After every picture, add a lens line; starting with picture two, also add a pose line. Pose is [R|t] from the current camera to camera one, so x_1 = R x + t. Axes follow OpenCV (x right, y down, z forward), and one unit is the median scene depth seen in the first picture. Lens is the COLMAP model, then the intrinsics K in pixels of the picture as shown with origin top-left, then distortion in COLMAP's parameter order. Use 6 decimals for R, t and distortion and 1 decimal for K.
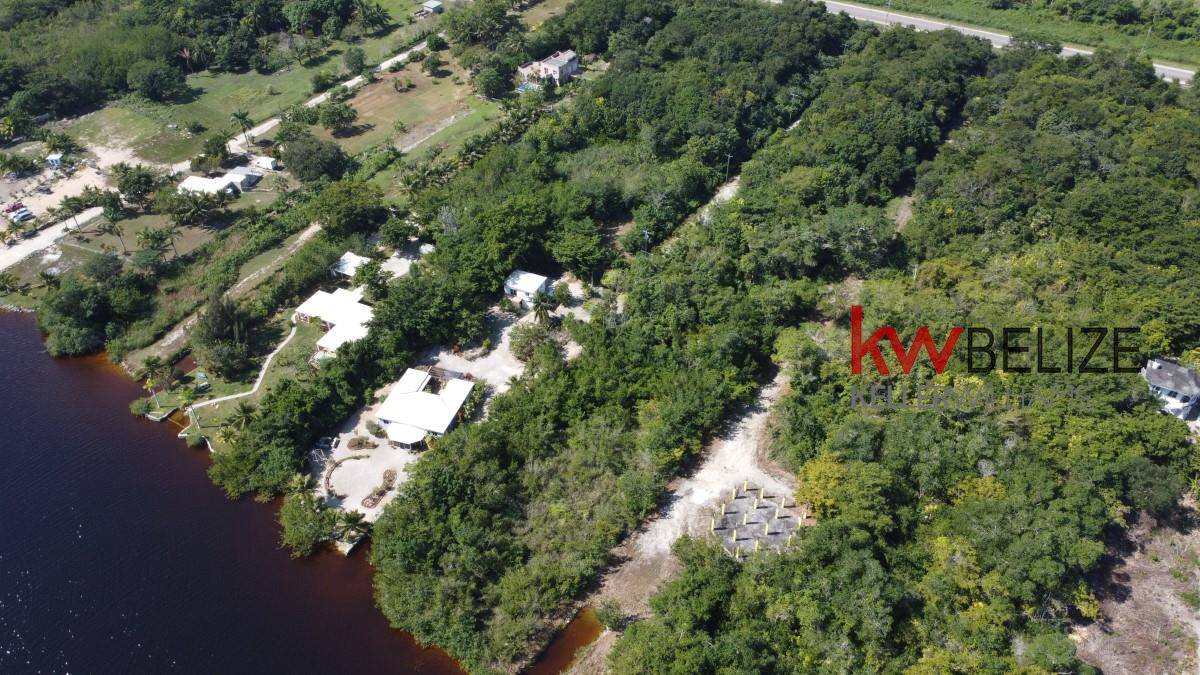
lens RADIAL K [[903.5, 0, 600.0], [0, 903.5, 337.5], [0, 0, 1]] dist [-0.003650, -0.000480]
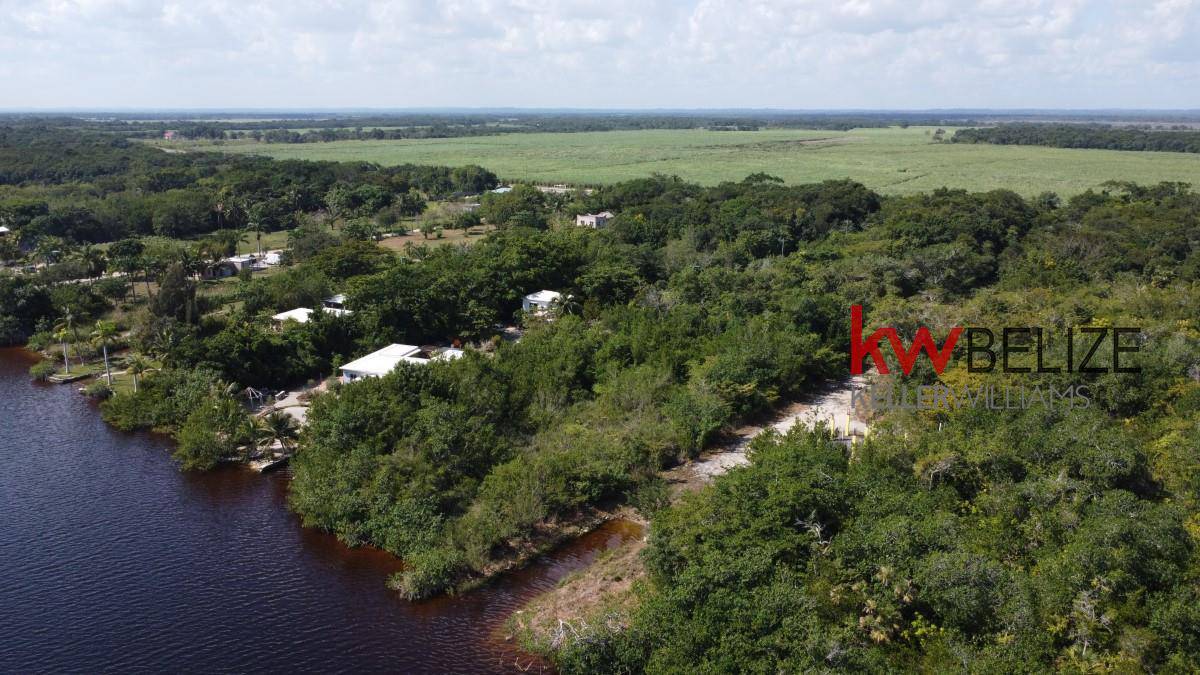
lens RADIAL K [[903.5, 0, 600.0], [0, 903.5, 337.5], [0, 0, 1]] dist [-0.003650, -0.000480]
pose [[0.999098, 0.008289, -0.041650, -0.000828], [-0.025804, 0.897434, -0.440393, 0.399362], [0.033728, 0.441071, 0.896838, 0.326241]]
